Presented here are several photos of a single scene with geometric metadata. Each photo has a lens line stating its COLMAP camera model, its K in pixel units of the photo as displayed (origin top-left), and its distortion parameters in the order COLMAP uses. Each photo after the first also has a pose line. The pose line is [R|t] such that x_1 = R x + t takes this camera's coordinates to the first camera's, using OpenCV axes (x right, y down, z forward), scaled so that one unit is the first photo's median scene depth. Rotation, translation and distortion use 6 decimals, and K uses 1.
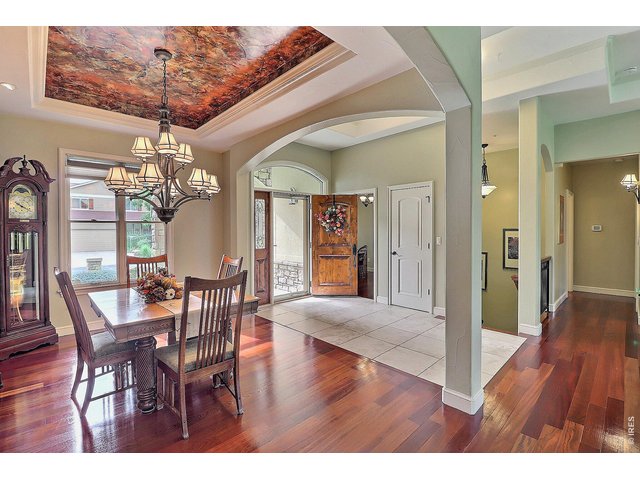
lens RADIAL K [[295.9, 0, 325.4], [0, 295.9, 232.0], [0, 0, 1]] dist [-0.000663, -0.000019]
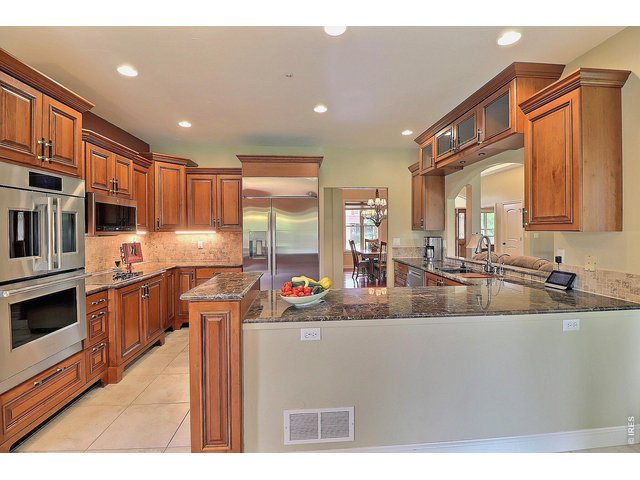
lens RADIAL K [[295.9, 0, 325.4], [0, 295.9, 232.0], [0, 0, 1]] dist [-0.000663, -0.000019]
pose [[0.774932, 0.002767, -0.632039, 0.596455], [0.000276, 0.999989, 0.004716, 0.002919], [0.632045, -0.003829, 0.774922, -1.041055]]
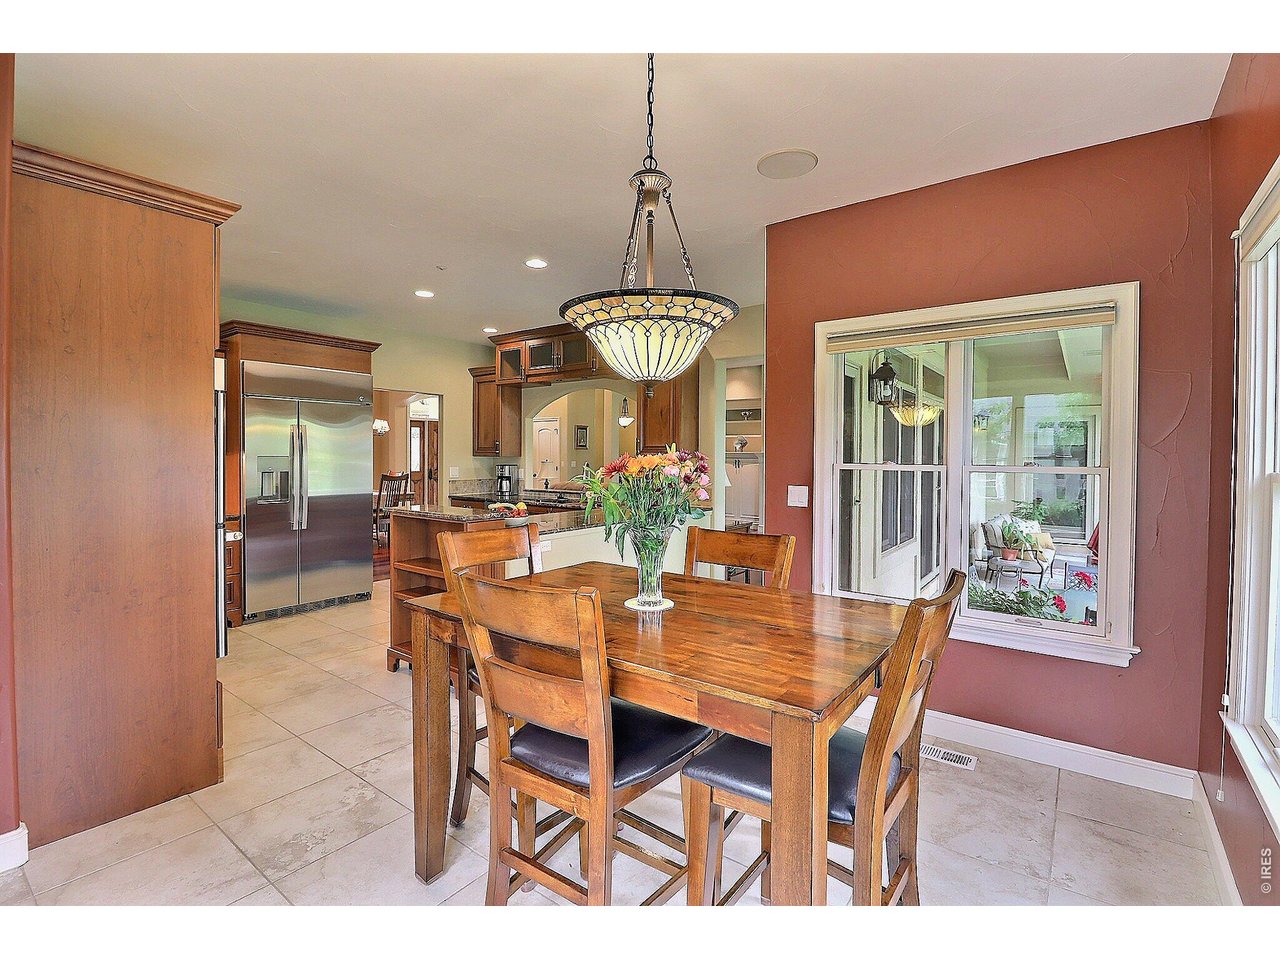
lens RADIAL K [[591.8, 0, 650.9], [0, 591.8, 464.1], [0, 0, 1]] dist [-0.000663, -0.000019]
pose [[0.987053, 0.006917, 0.160248, 0.365134], [-0.008136, 0.999943, 0.006951, 0.008401], [-0.160190, -0.008165, 0.987052, -1.640226]]
